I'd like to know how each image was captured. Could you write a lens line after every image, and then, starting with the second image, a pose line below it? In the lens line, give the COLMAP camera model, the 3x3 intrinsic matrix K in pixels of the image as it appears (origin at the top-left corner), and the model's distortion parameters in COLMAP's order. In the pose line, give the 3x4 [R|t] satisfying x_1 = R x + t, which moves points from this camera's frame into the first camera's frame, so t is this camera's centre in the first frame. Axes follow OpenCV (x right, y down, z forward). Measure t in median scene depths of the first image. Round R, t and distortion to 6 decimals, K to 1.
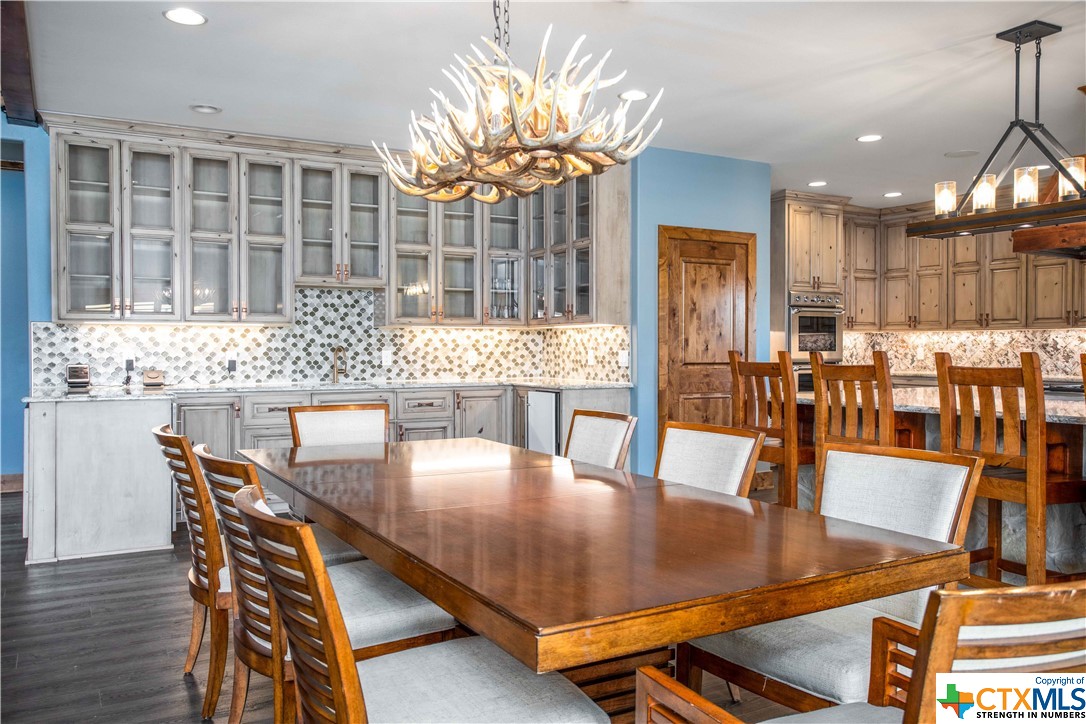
lens RADIAL K [[855.4, 0, 542.1], [0, 855.4, 355.3], [0, 0, 1]] dist [-0.026387, 0.035927]
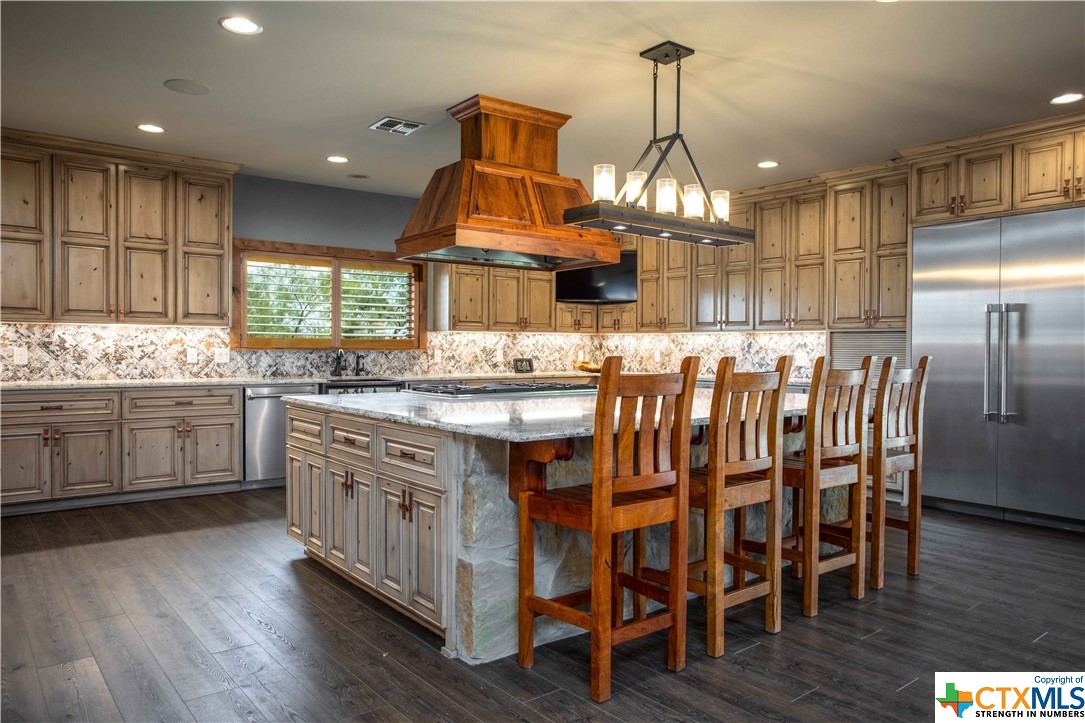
lens RADIAL K [[745.3, 0, 543.8], [0, 745.3, 359.3], [0, 0, 1]] dist [-0.012921, -0.001722]
pose [[-0.138667, -0.016861, 0.990195, -0.195655], [-0.000386, 0.999856, 0.016971, -0.010921], [-0.990339, 0.001971, -0.138654, 0.784699]]
